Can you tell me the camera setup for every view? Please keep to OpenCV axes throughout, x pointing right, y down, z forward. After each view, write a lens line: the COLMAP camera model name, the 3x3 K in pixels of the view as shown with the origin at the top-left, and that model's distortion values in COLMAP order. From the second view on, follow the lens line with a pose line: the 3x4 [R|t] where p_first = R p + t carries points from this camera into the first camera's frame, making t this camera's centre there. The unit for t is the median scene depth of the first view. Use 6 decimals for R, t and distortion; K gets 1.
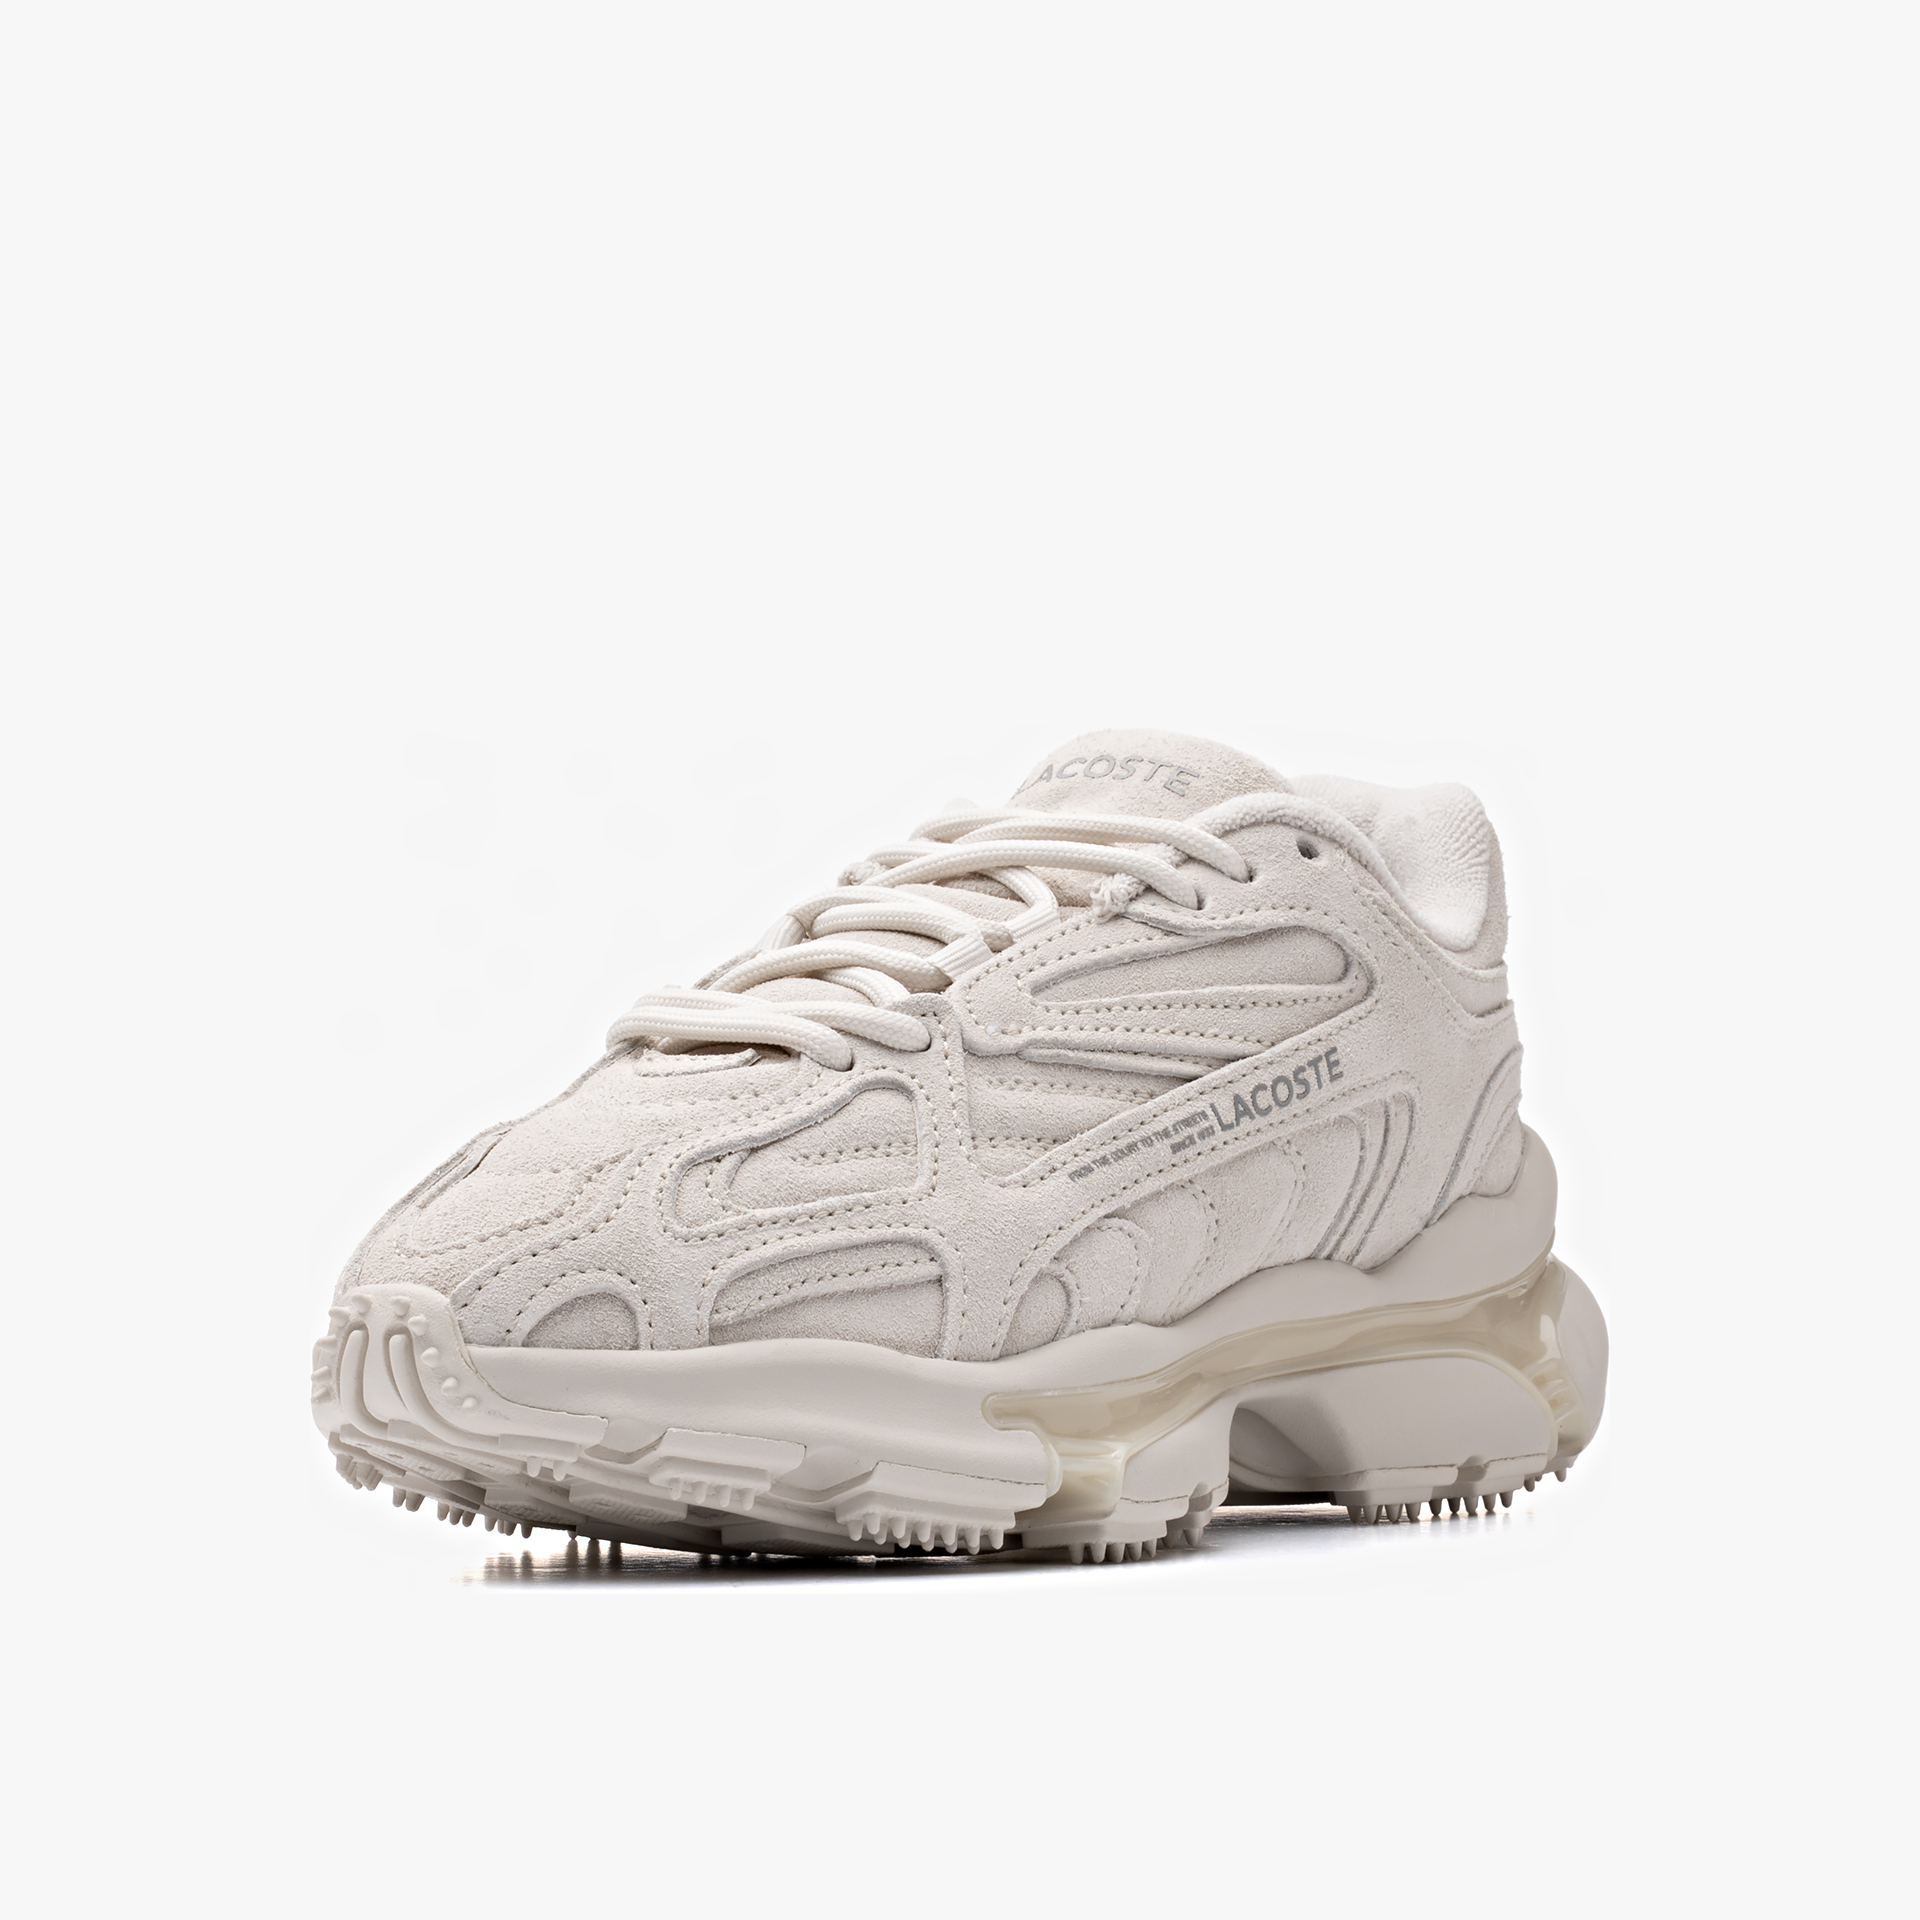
lens RADIAL K [[5383.9, 0, 960.0], [0, 5383.9, 960.0], [0, 0, 1]] dist [-0.097598, -1.435229]
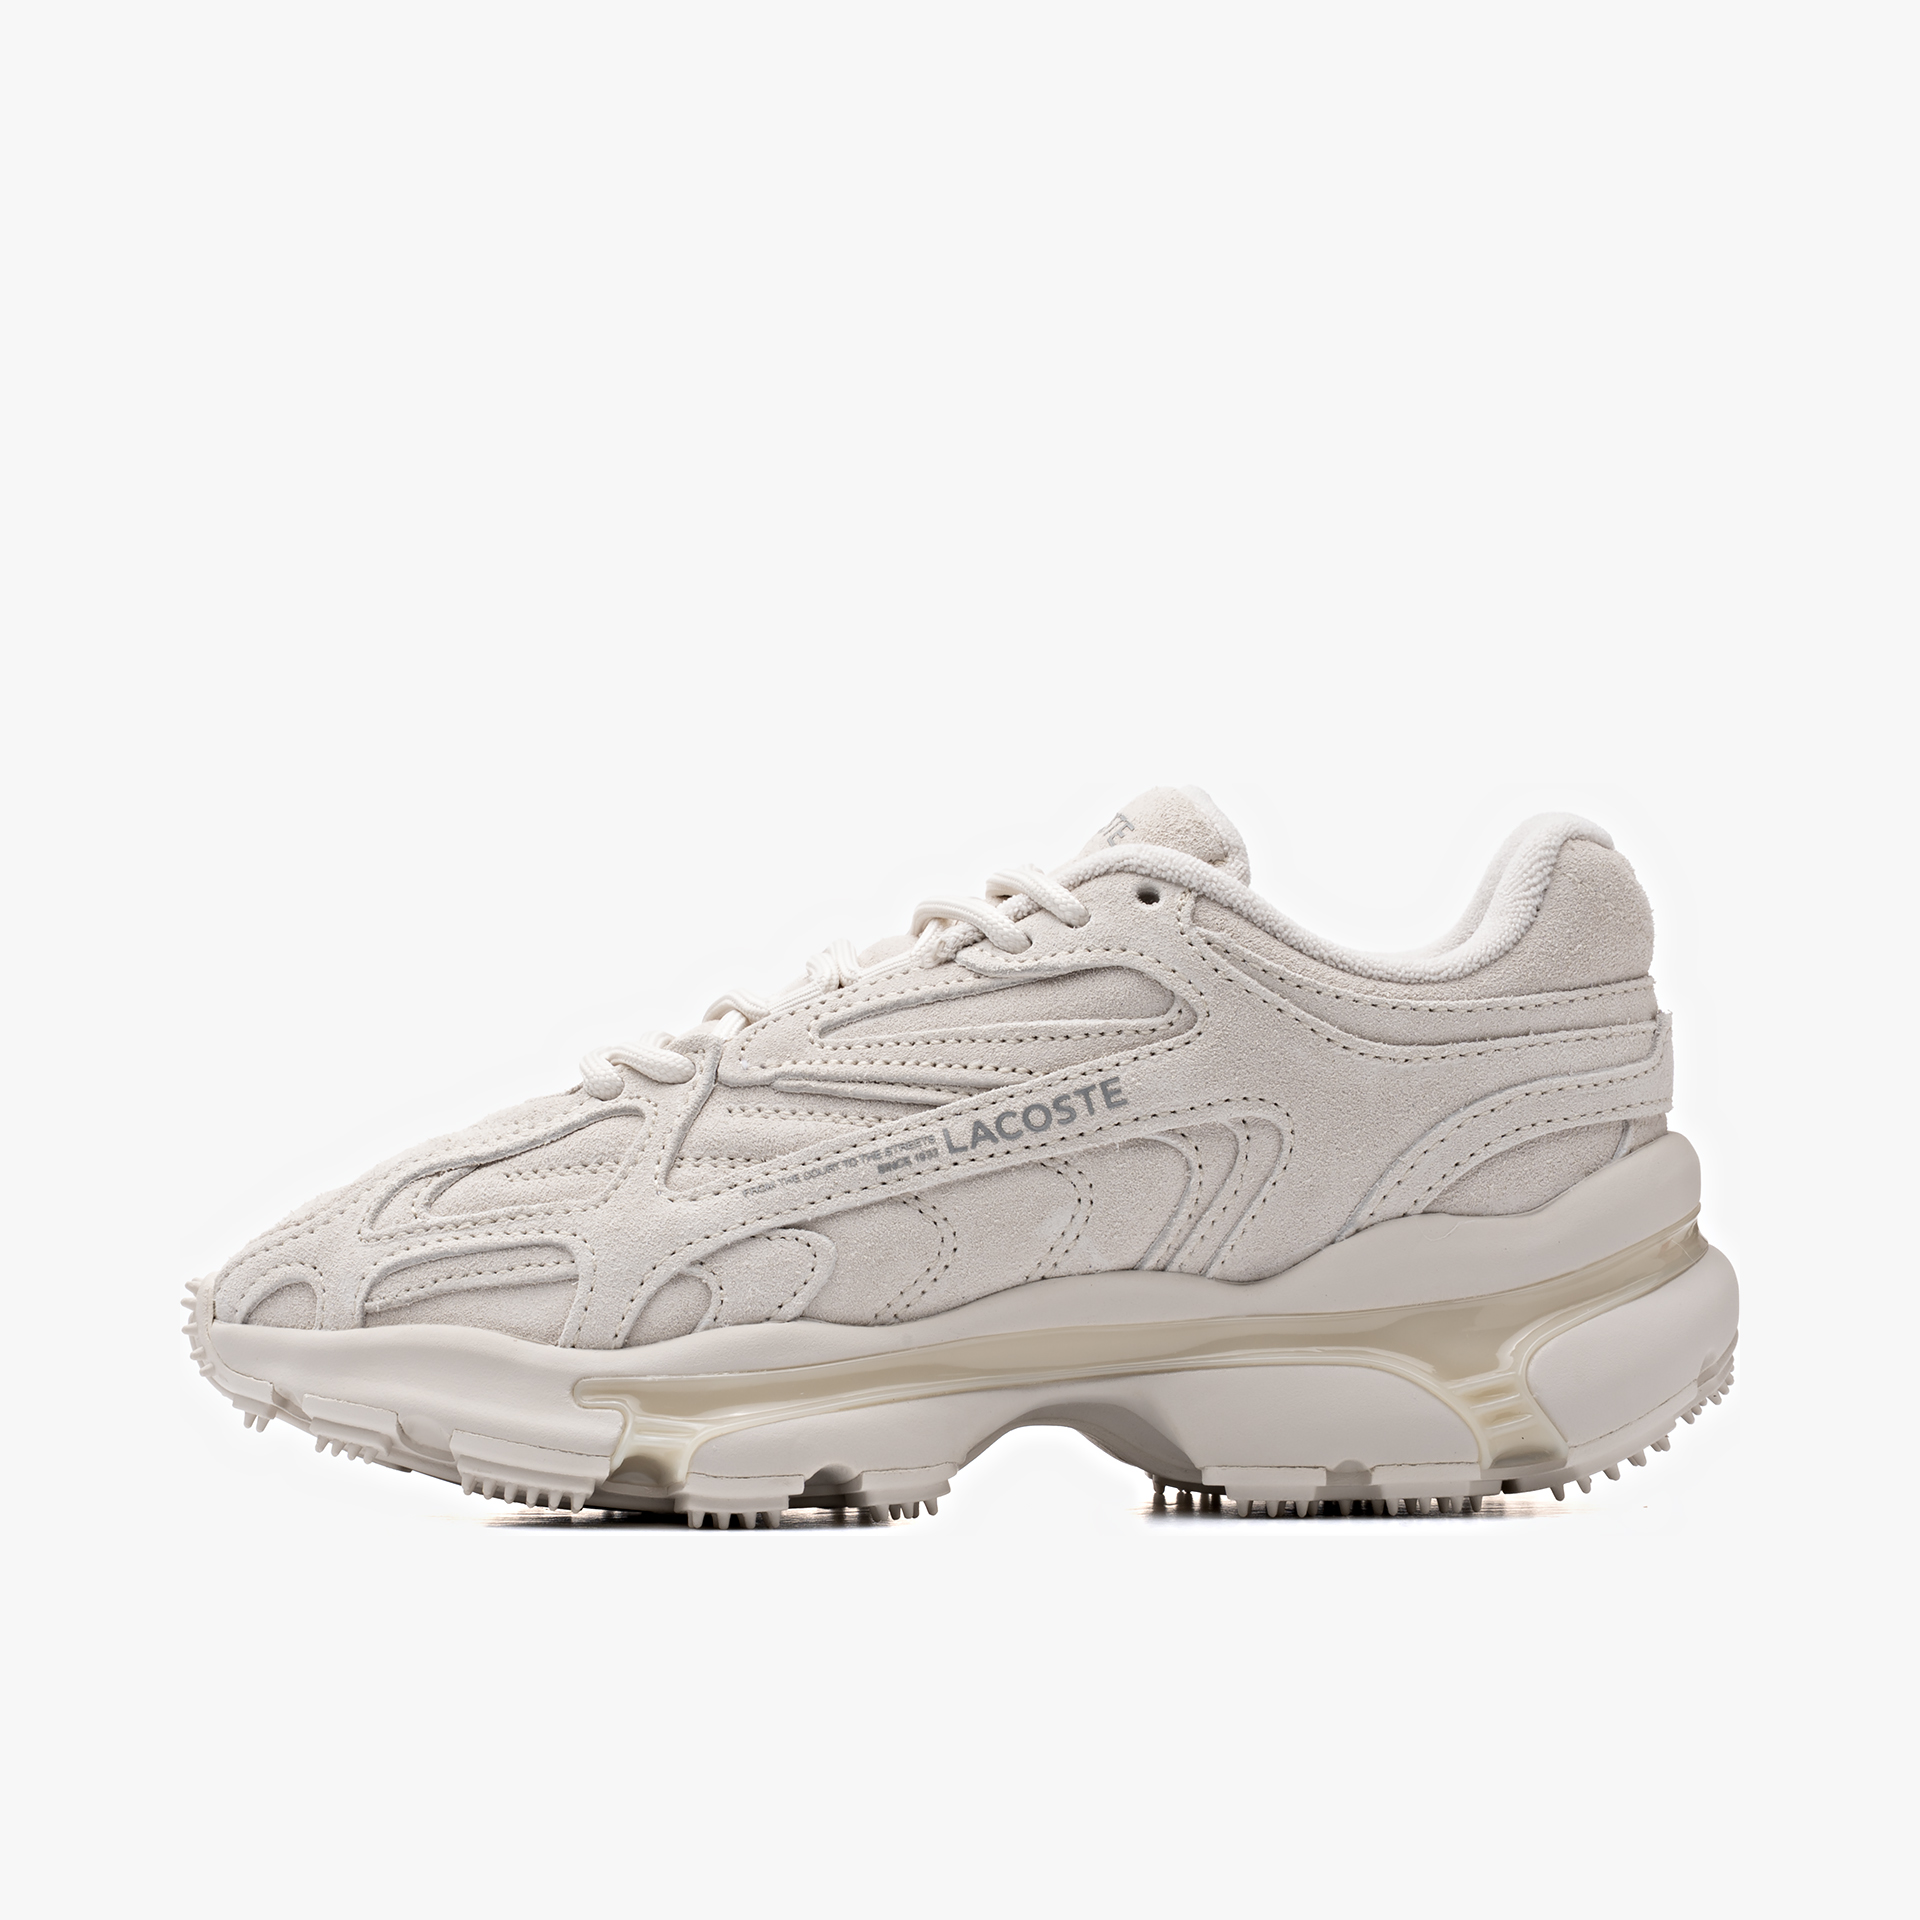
lens RADIAL K [[5383.9, 0, 960.0], [0, 5383.9, 960.0], [0, 0, 1]] dist [-0.097598, -1.435229]
pose [[0.757226, -0.018026, -0.652905, 0.787345], [0.017385, 0.999821, -0.007441, 0.000078], [0.652922, -0.005717, 0.757404, 0.157708]]
